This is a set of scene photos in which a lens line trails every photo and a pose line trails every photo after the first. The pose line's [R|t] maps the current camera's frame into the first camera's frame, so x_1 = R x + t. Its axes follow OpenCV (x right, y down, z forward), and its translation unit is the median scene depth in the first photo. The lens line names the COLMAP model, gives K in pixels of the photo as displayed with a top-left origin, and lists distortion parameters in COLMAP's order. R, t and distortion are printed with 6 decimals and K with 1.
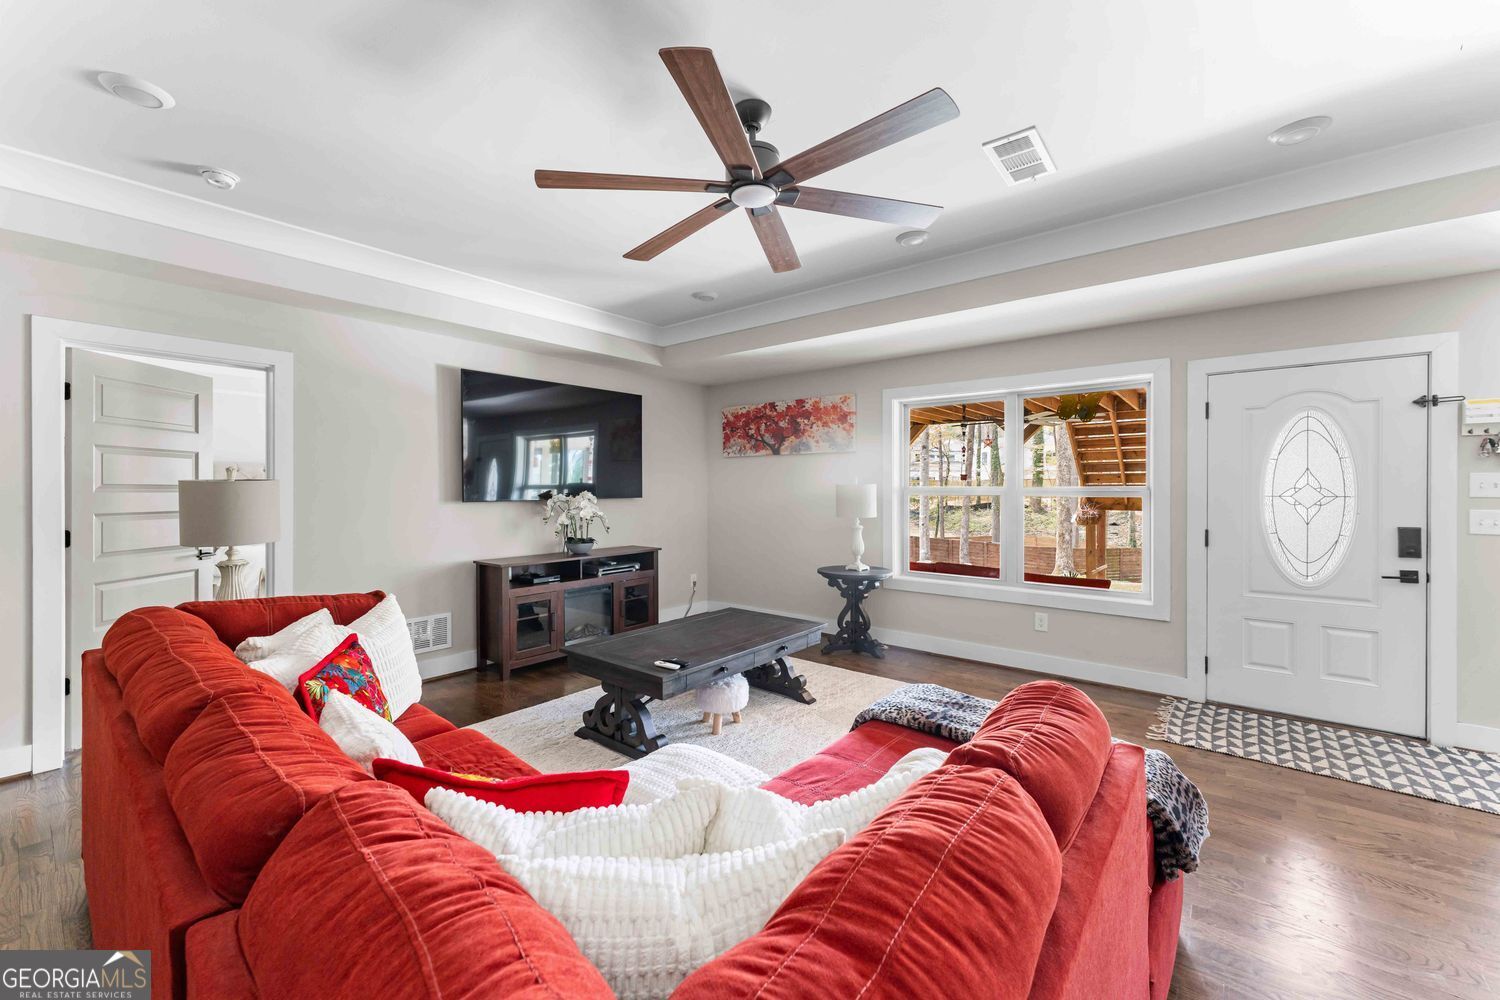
lens RADIAL K [[601.9, 0, 750.2], [0, 601.9, 493.0], [0, 0, 1]] dist [0.002579, -0.000072]
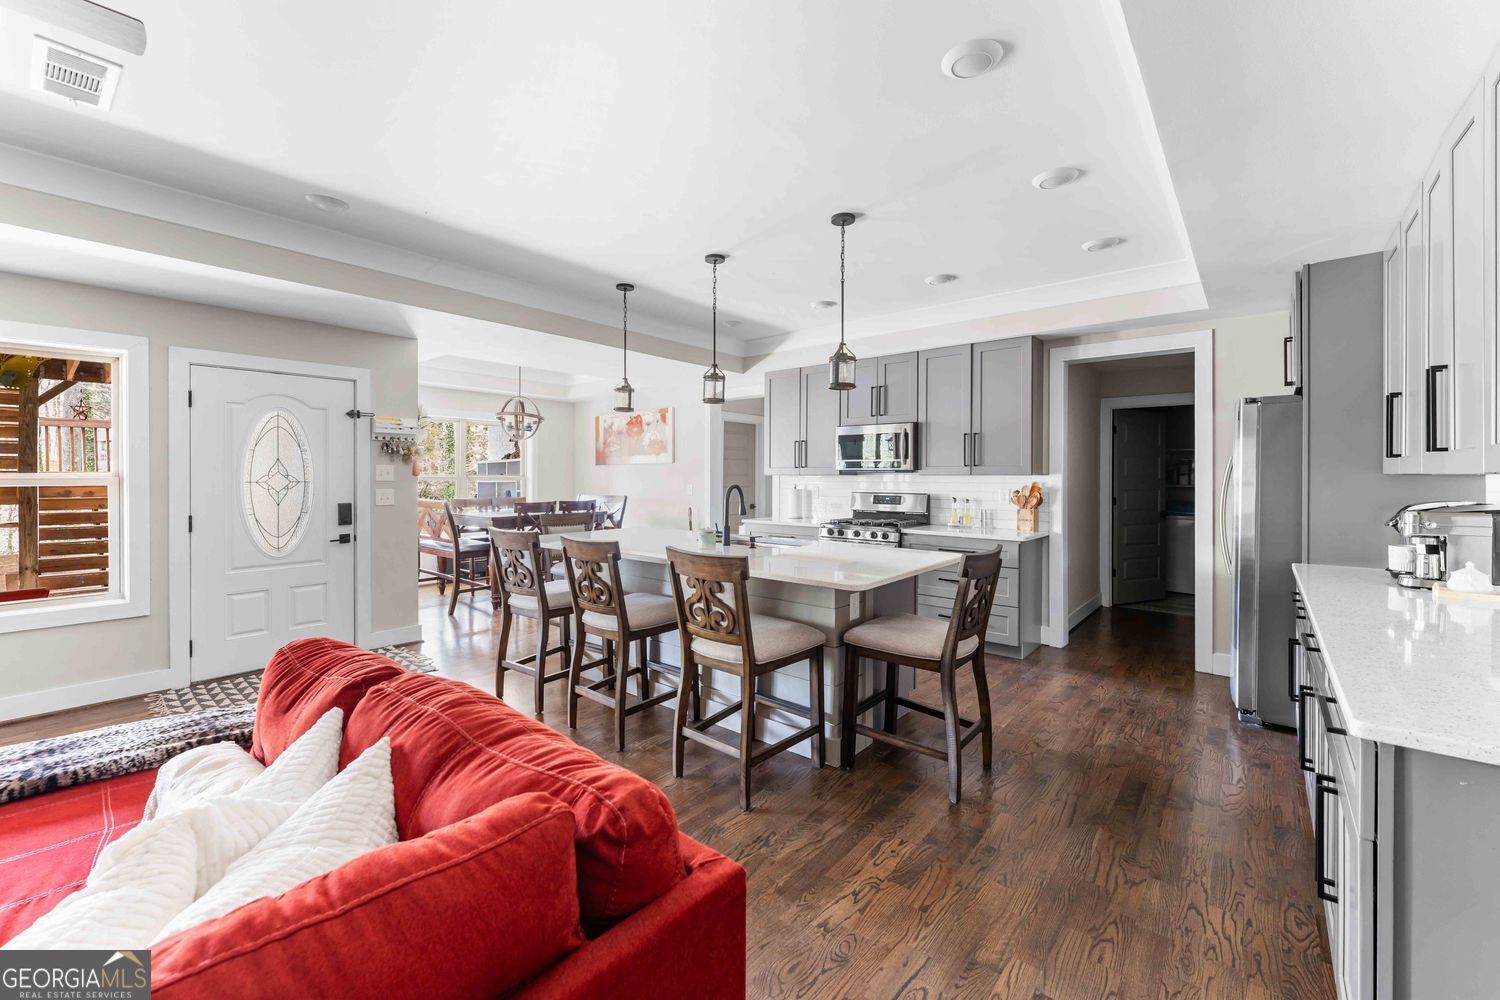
lens RADIAL K [[601.9, 0, 743.7], [0, 601.9, 476.5], [0, 0, 1]] dist [0.002579, -0.000072]
pose [[0.018234, -0.001194, 0.999833, -0.211302], [0.008040, 0.999967, 0.001048, 0.000770], [-0.999801, 0.008019, 0.018243, 0.038782]]
